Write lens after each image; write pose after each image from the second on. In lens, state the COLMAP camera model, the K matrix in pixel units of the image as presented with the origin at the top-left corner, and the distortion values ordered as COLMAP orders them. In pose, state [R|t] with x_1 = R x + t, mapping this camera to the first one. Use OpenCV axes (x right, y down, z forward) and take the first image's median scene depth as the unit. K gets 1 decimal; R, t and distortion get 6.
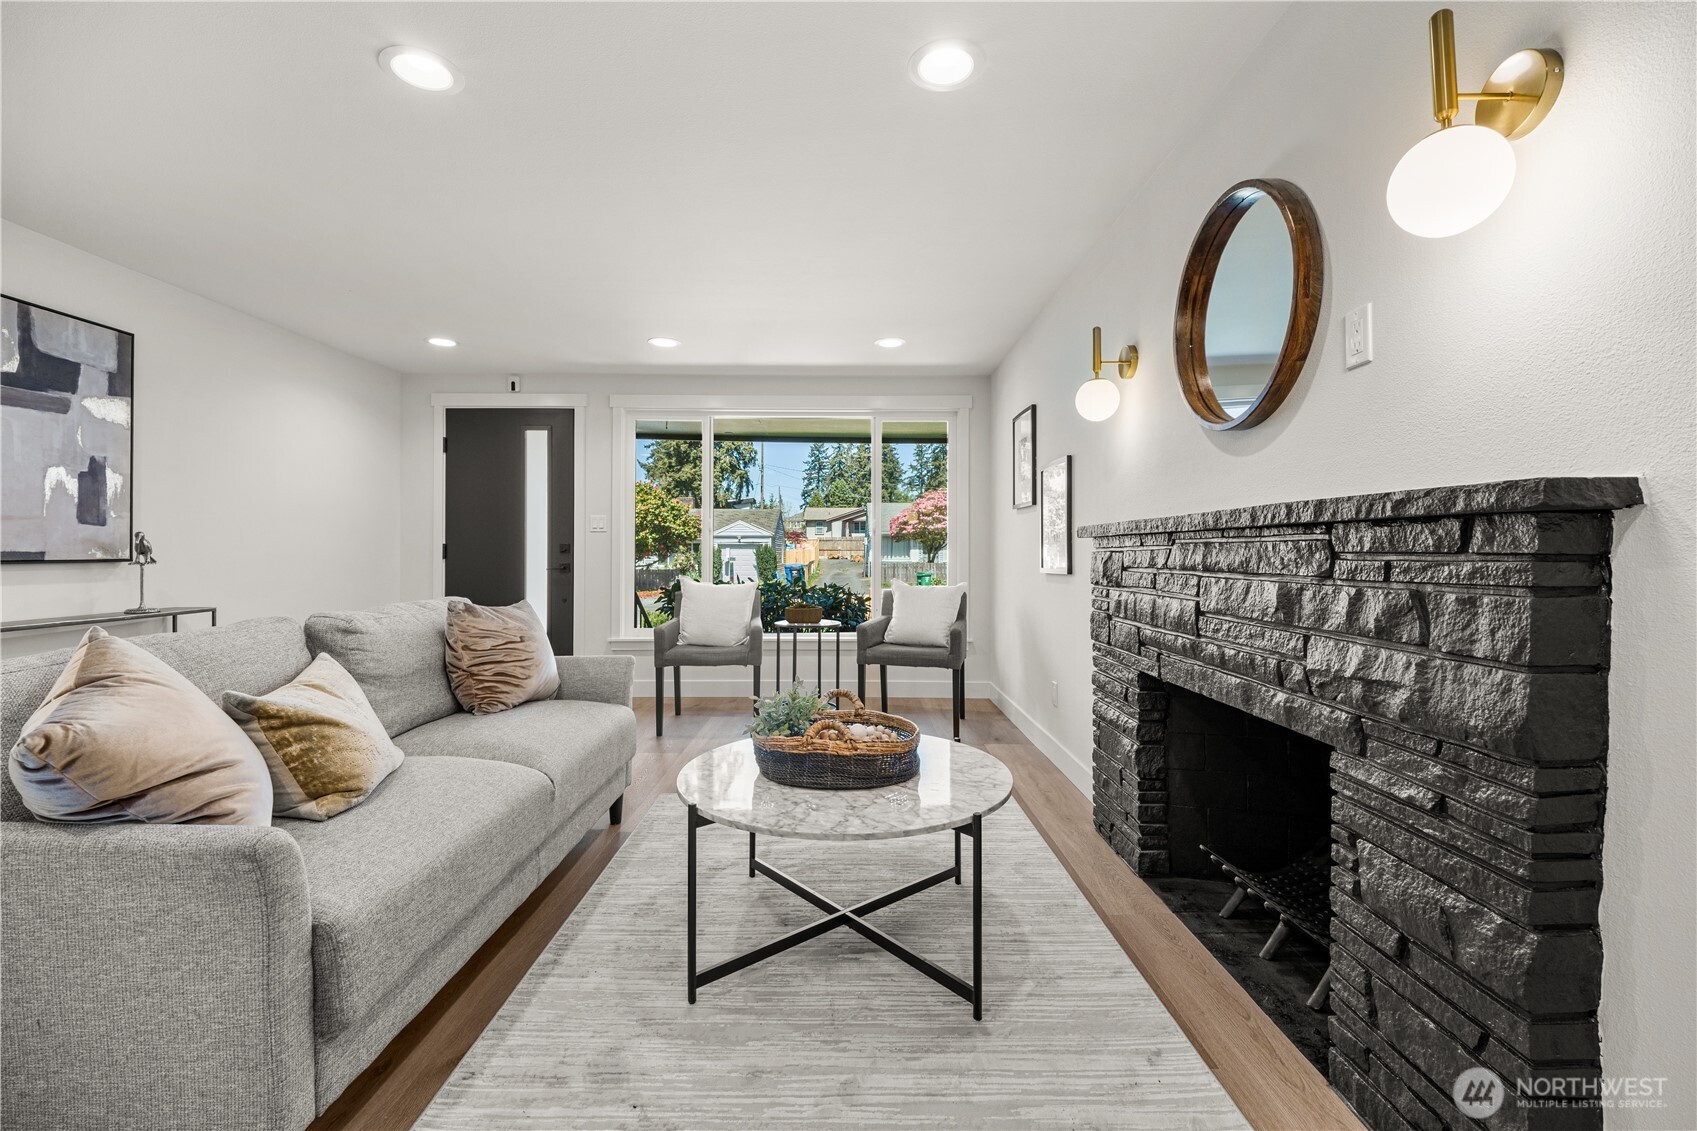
lens RADIAL K [[715.4, 0, 849.4], [0, 715.4, 544.1], [0, 0, 1]] dist [0.001215, -0.013280]
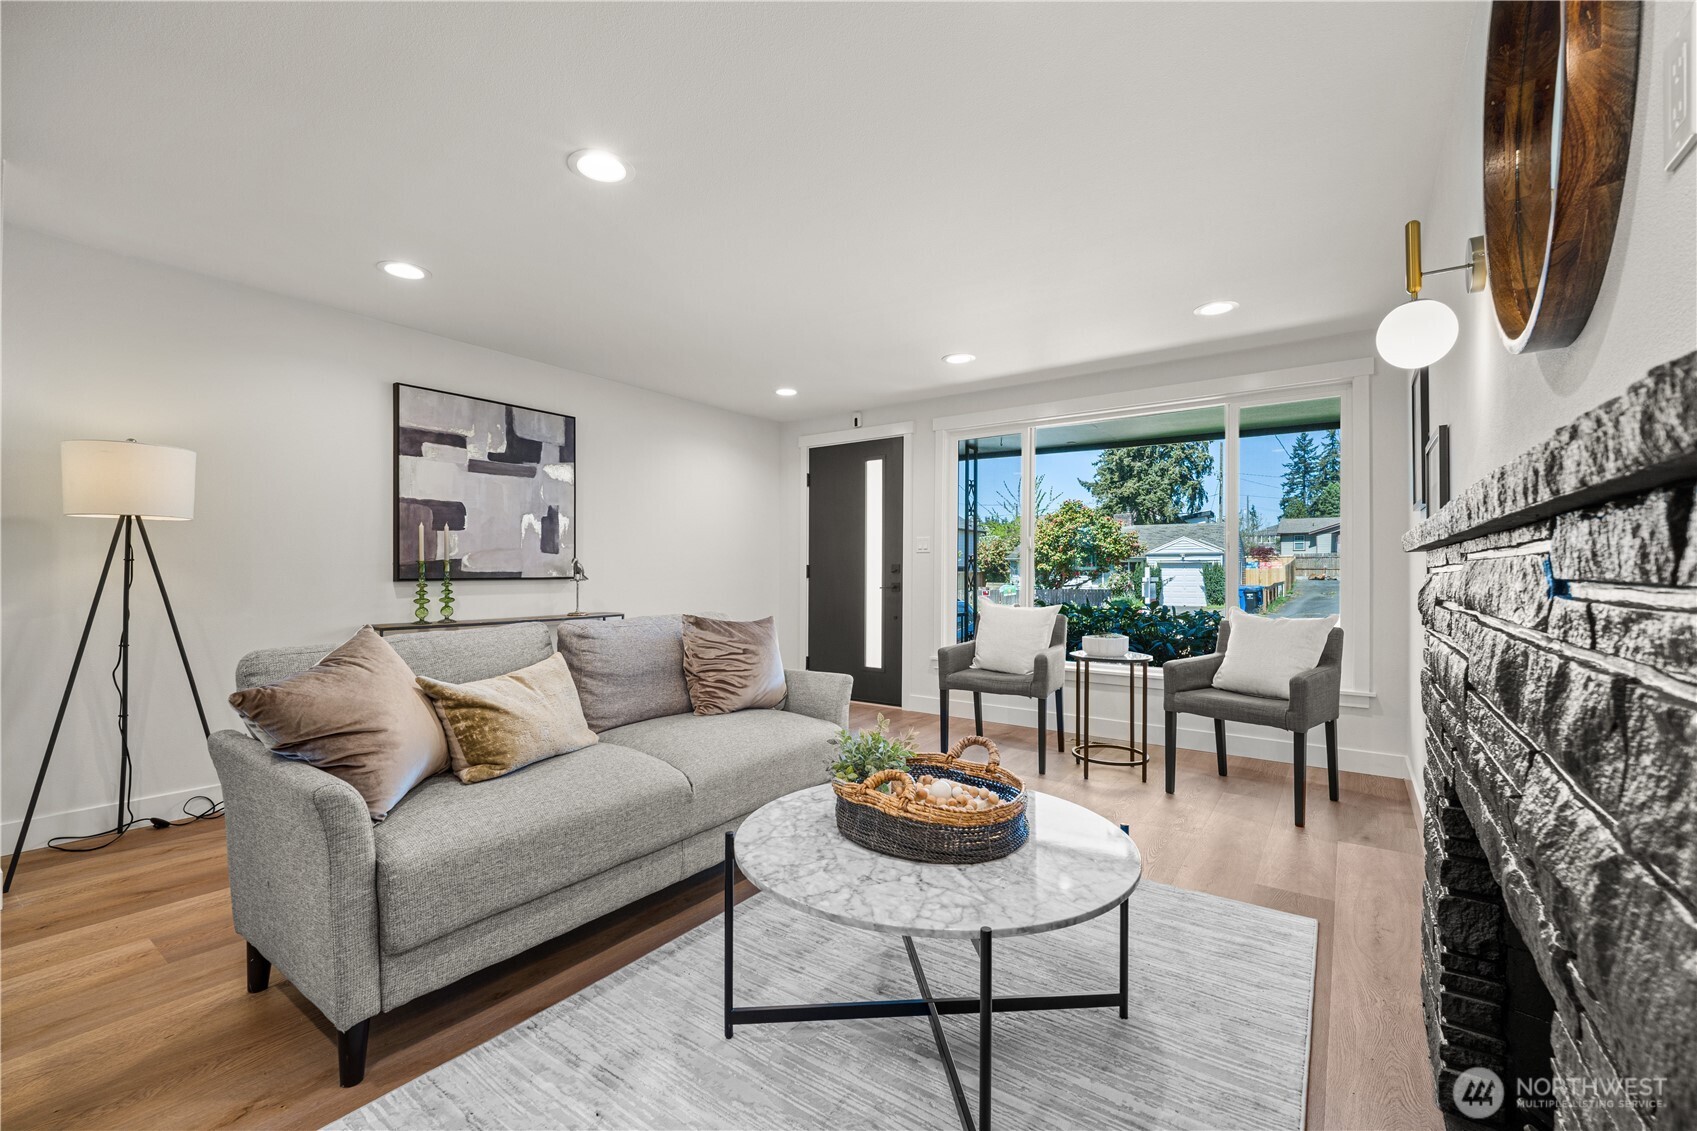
lens RADIAL K [[707.8, 0, 848.5], [0, 707.8, 565.5], [0, 0, 1]] dist [0.024694, -0.035487]
pose [[0.809857, -0.003890, -0.586614, 0.276145], [0.005831, 0.999982, 0.001419, -0.000821], [0.586598, -0.004569, 0.809865, 0.180203]]
